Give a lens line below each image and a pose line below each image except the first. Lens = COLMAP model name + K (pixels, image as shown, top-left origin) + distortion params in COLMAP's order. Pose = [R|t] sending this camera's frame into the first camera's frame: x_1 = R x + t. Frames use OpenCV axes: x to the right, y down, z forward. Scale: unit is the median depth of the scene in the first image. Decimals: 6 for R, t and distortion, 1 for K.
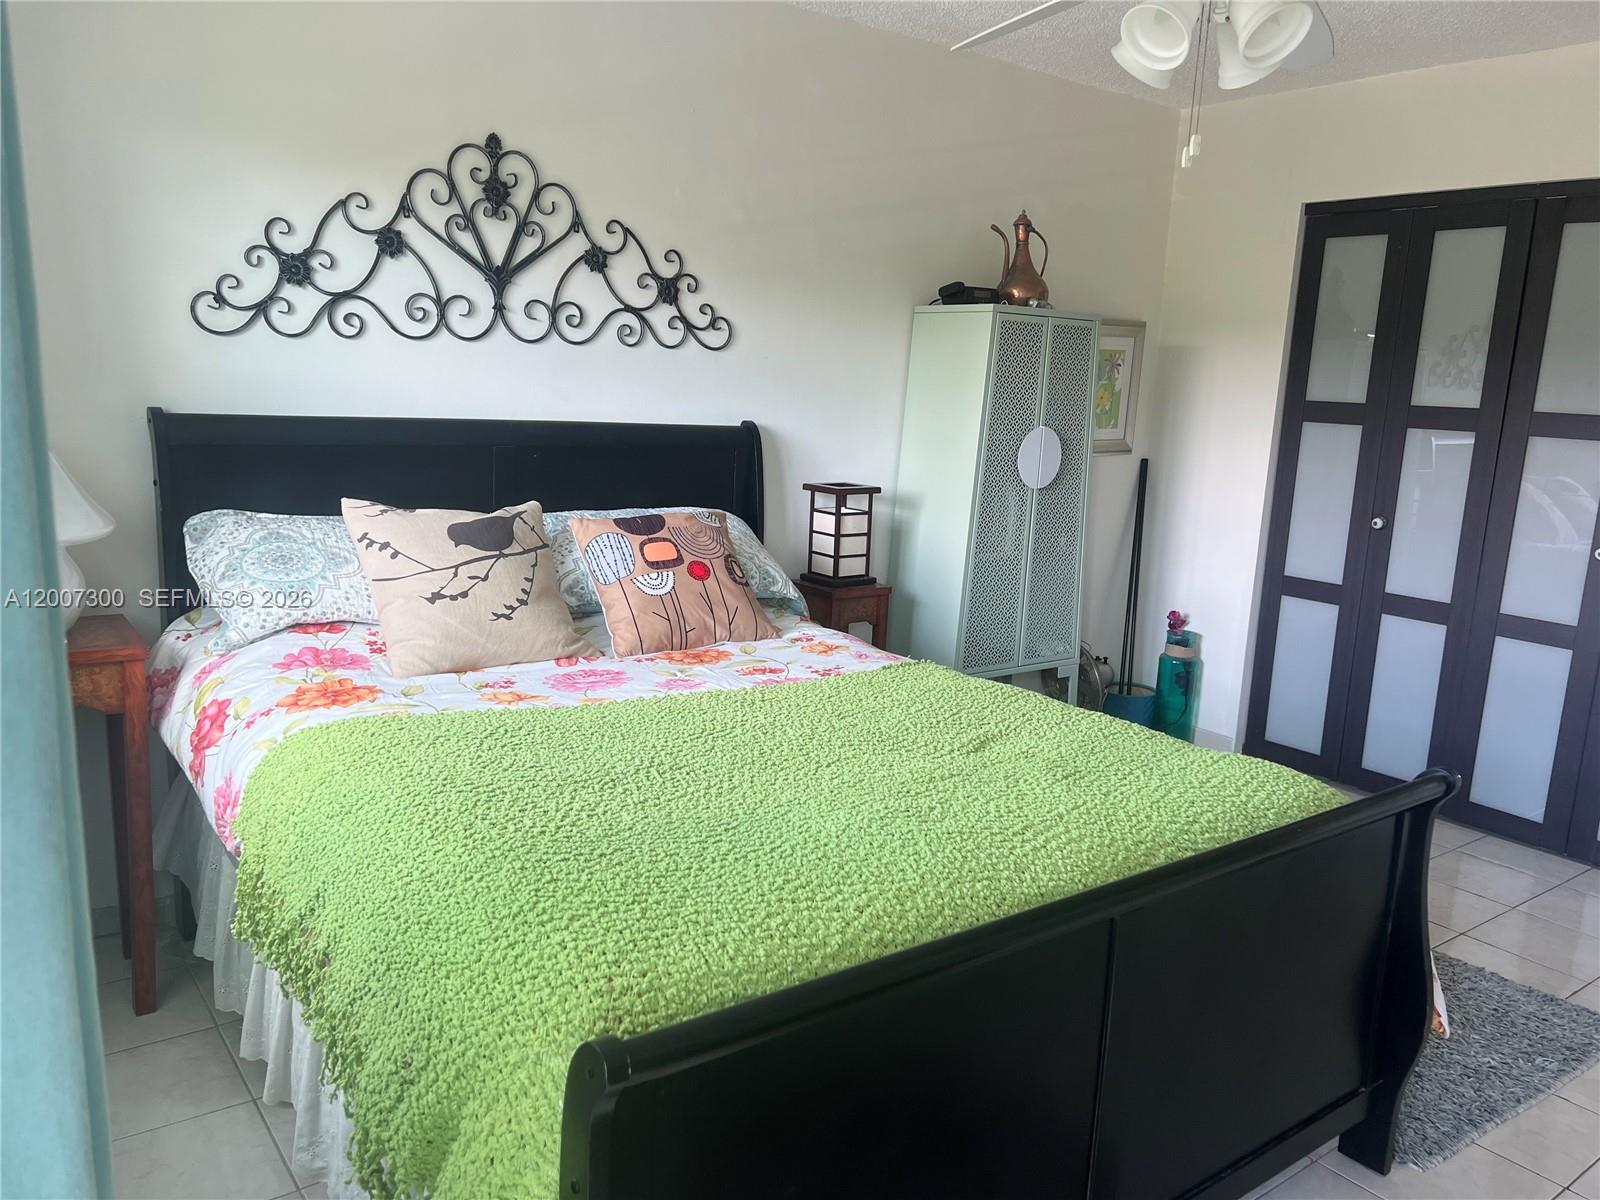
lens RADIAL K [[1203.2, 0, 800.0], [0, 1203.2, 605.9], [0, 0, 1]] dist [0.062140, -0.075492]
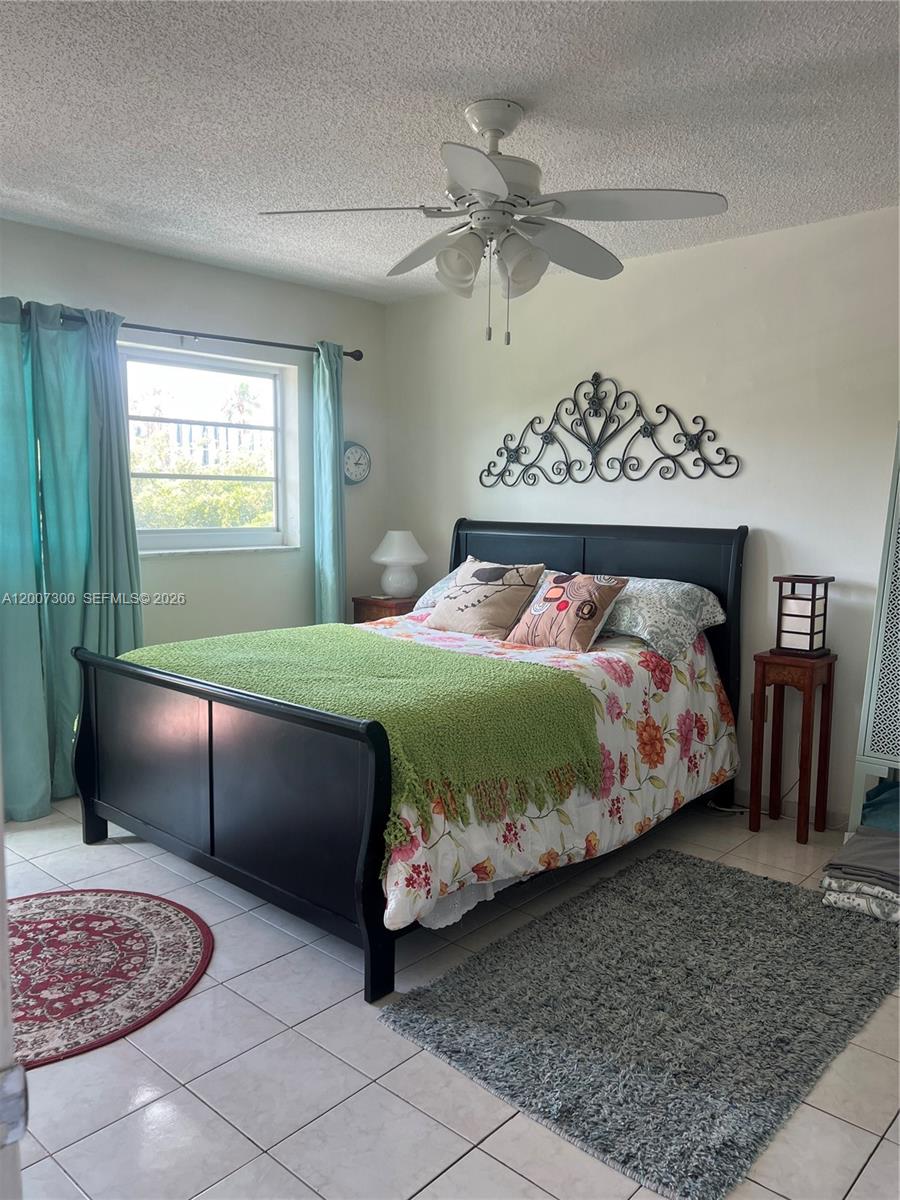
lens RADIAL K [[902.4, 0, 446.5], [0, 902.4, 607.4], [0, 0, 1]] dist [0.062140, -0.075492]
pose [[0.187437, 0.071277, -0.979687, 1.111208], [-0.188108, 0.981509, 0.035420, -0.040231], [0.964097, 0.177648, 0.197379, 0.570803]]
